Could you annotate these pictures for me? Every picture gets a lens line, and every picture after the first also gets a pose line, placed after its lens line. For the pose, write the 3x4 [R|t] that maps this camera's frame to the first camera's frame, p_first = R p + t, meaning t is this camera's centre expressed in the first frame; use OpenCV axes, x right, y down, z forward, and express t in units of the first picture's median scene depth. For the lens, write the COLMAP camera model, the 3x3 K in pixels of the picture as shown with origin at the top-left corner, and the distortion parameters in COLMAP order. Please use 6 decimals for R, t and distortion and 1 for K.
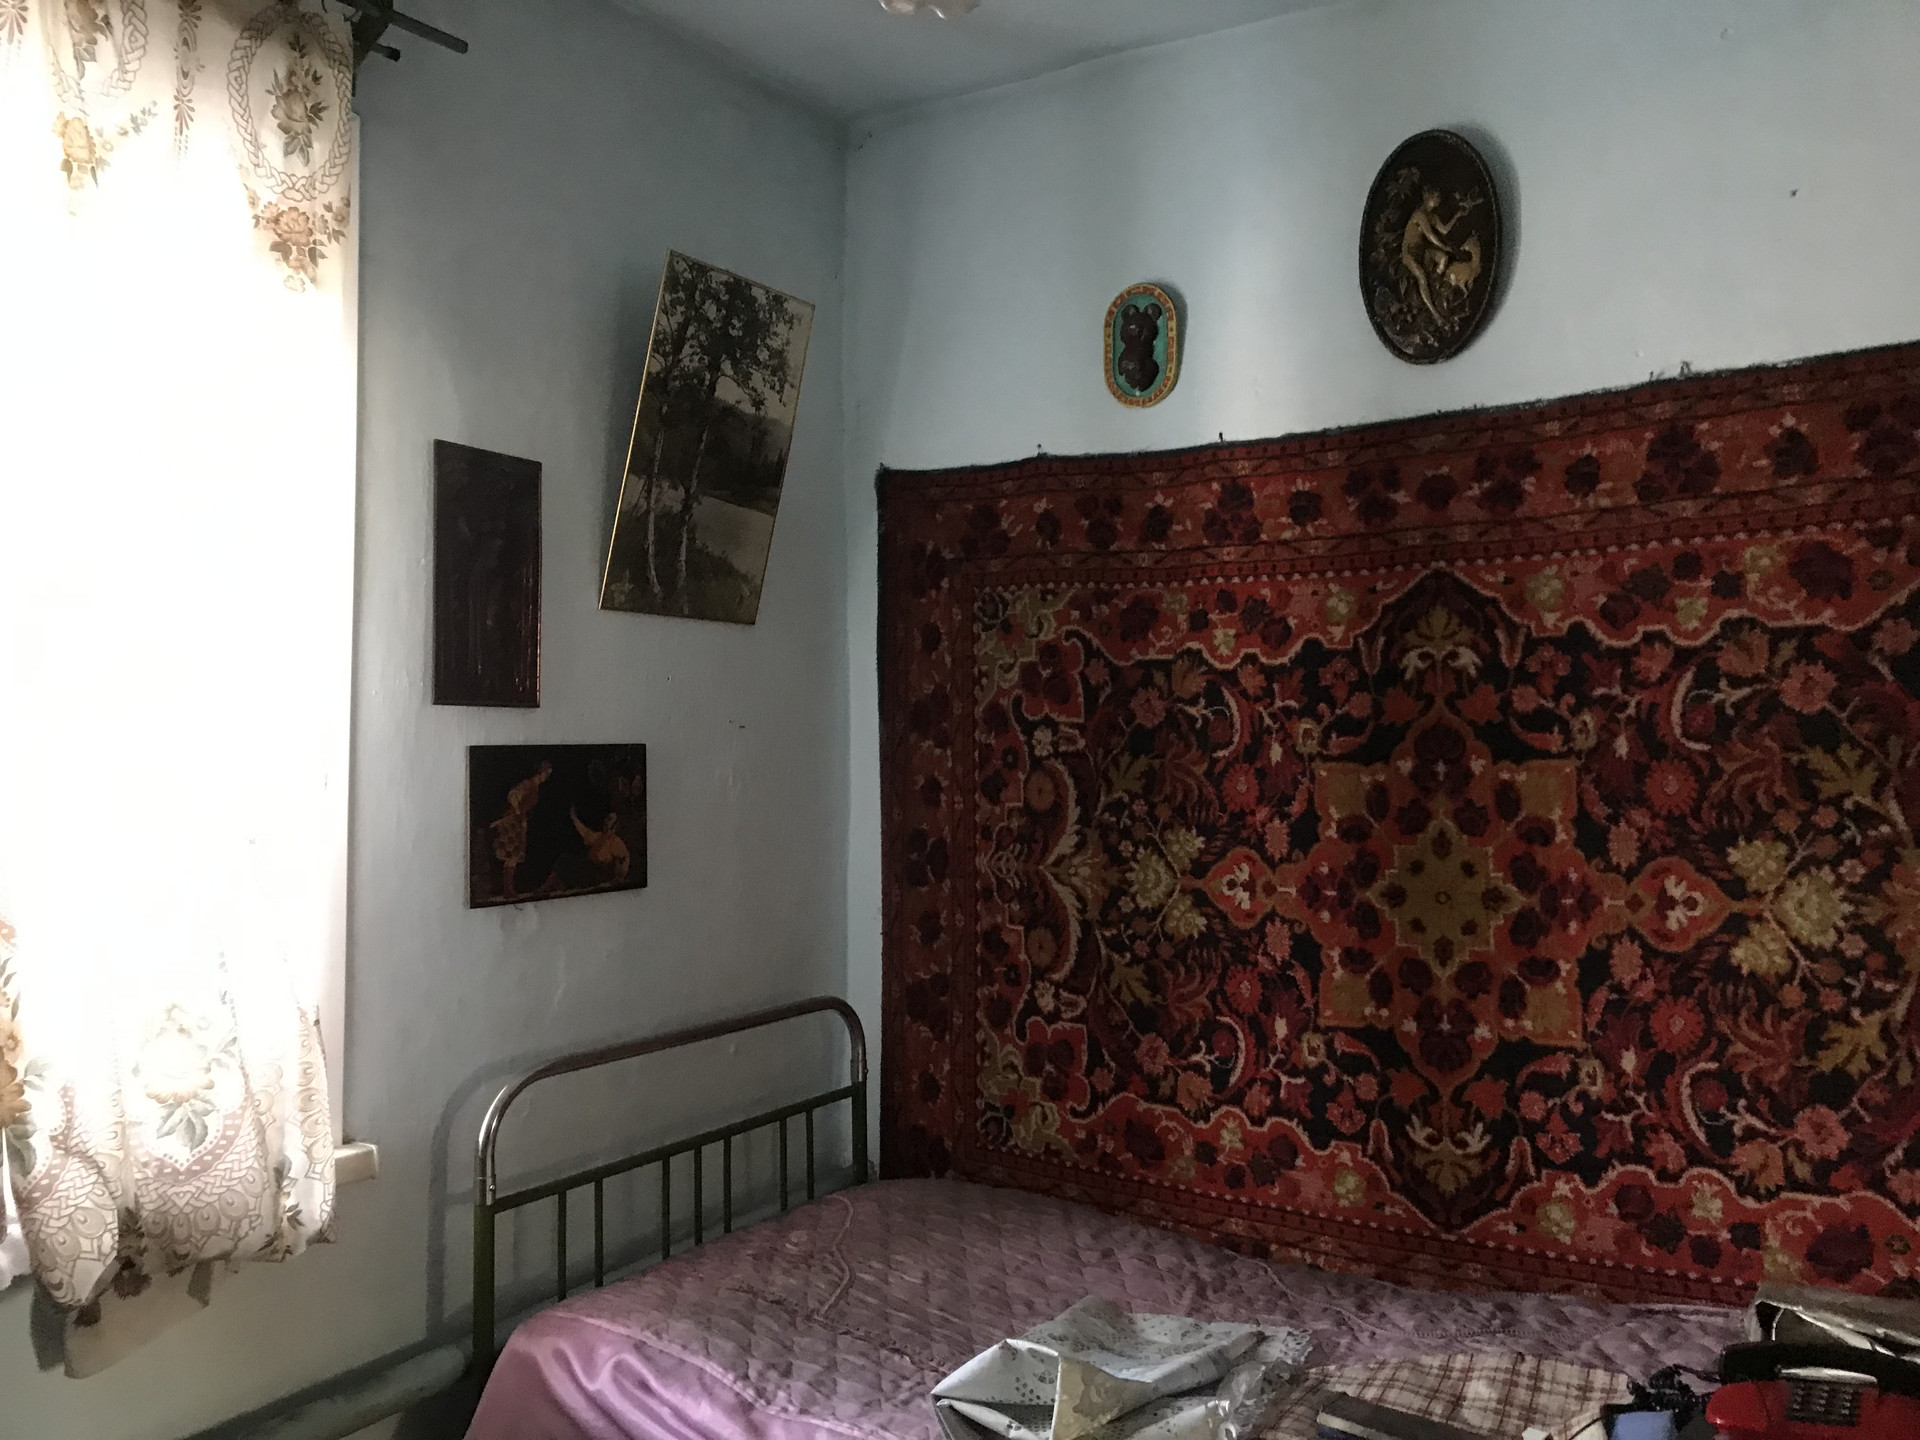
lens RADIAL K [[1544.6, 0, 957.6], [0, 1544.6, 718.0], [0, 0, 1]] dist [0.036796, -0.042899]
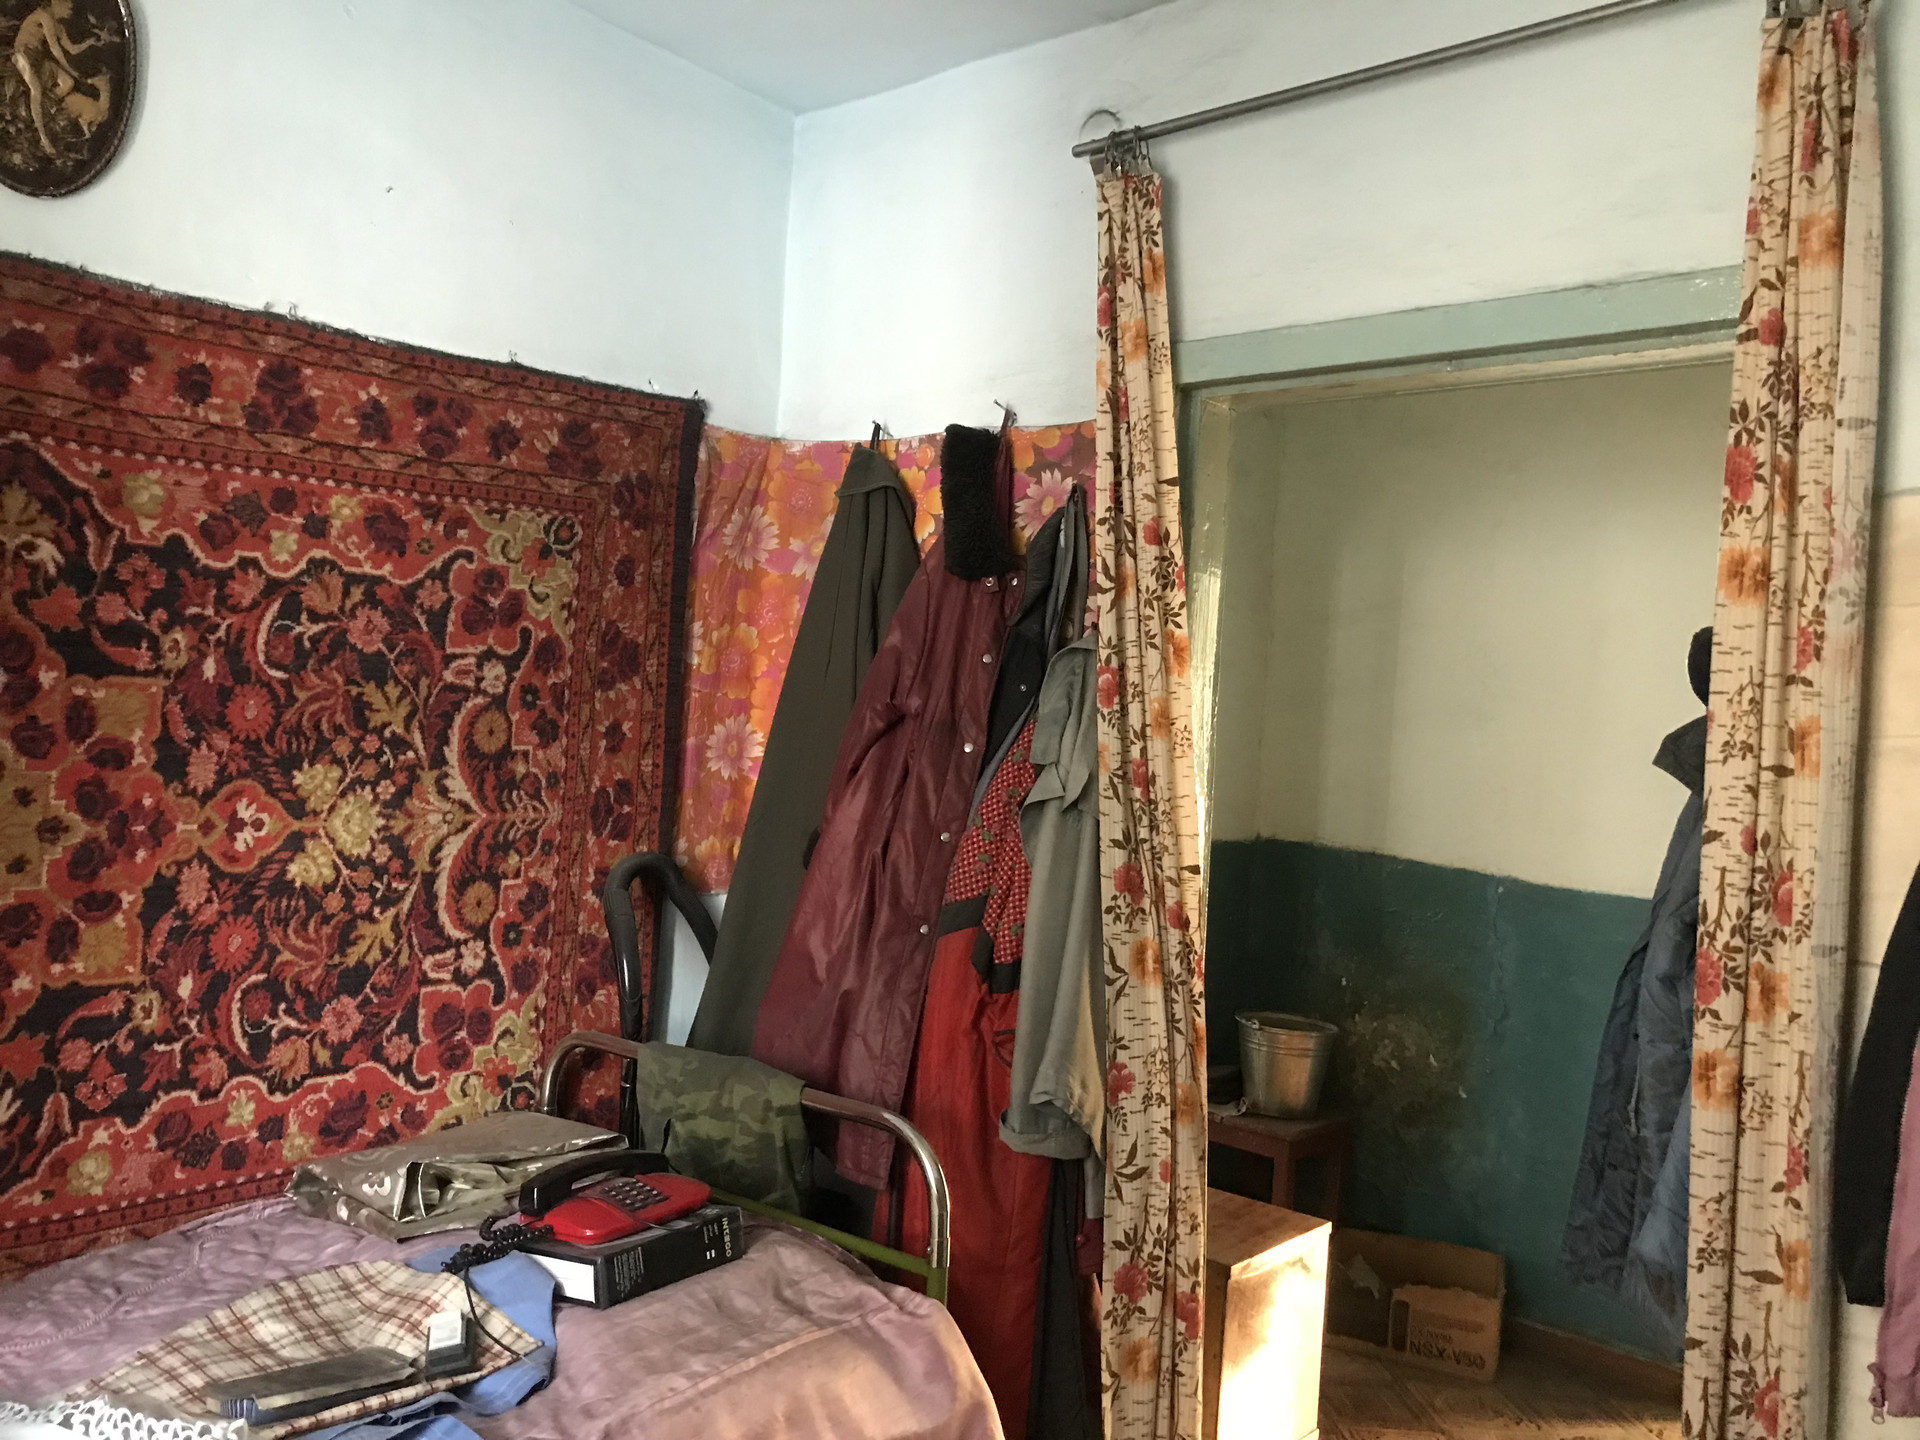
lens RADIAL K [[1544.6, 0, 953.5], [0, 1544.6, 717.2], [0, 0, 1]] dist [0.036796, -0.042899]
pose [[0.115387, 0.028191, 0.992921, -0.503106], [-0.082692, 0.996400, -0.018680, 0.028788], [-0.989873, -0.079951, 0.117303, 0.421253]]
